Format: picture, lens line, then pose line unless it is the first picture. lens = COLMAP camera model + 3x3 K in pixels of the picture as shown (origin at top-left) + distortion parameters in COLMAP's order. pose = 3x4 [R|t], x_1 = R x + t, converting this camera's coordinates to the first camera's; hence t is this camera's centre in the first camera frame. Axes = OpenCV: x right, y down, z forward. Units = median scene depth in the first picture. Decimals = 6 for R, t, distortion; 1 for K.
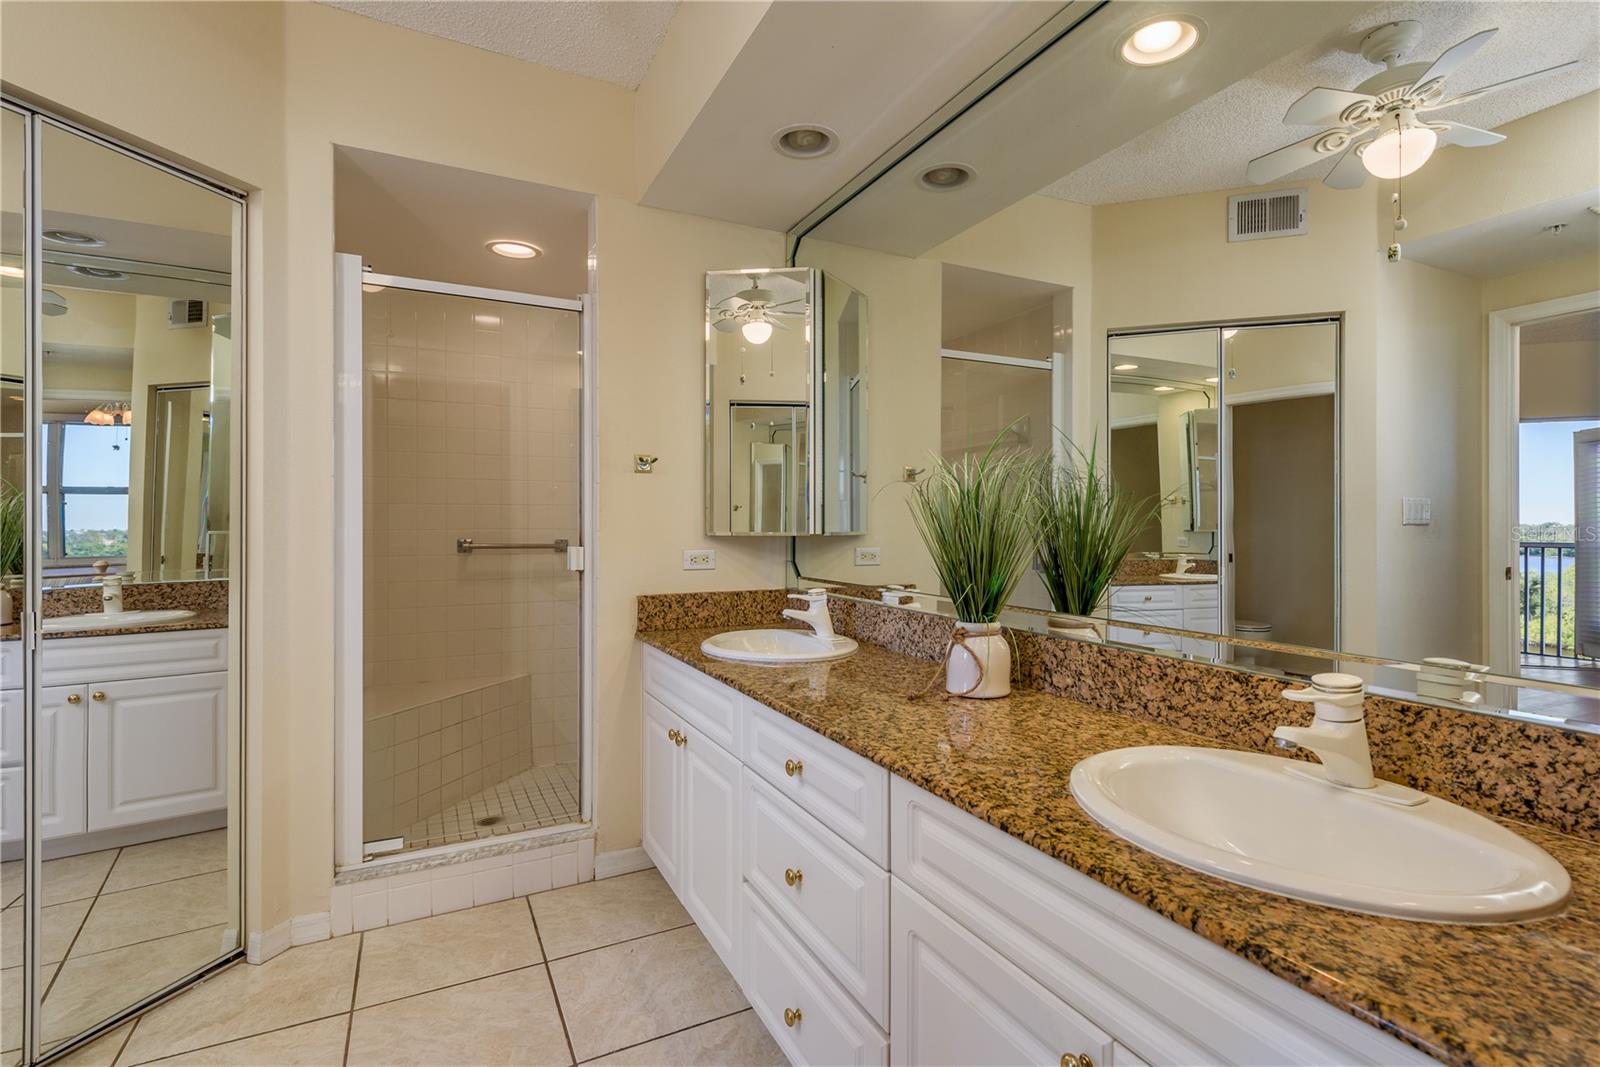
lens RADIAL K [[751.9, 0, 803.3], [0, 751.9, 533.5], [0, 0, 1]] dist [0.000229, 0.000036]
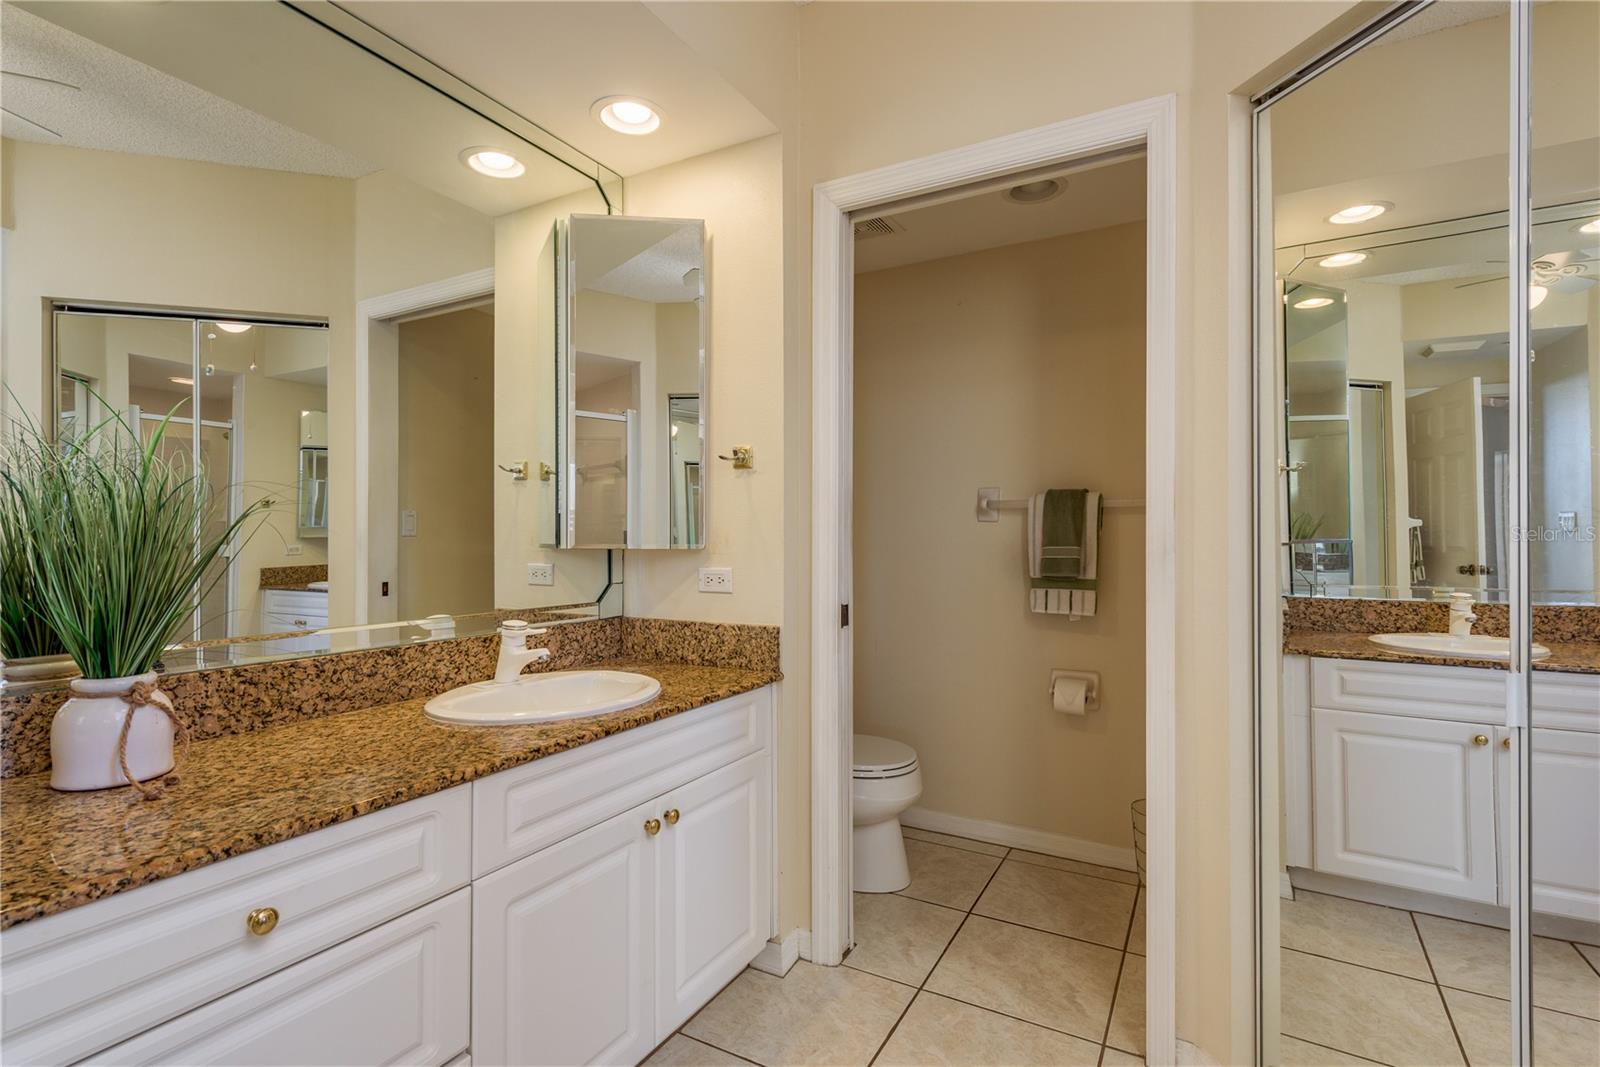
lens RADIAL K [[751.9, 0, 803.3], [0, 751.9, 533.5], [0, 0, 1]] dist [0.000229, 0.000036]
pose [[-0.566299, 0.005563, 0.824181, -0.851742], [0.007548, 0.999970, -0.001564, -0.008501], [-0.824165, 0.005336, -0.566324, 1.063997]]
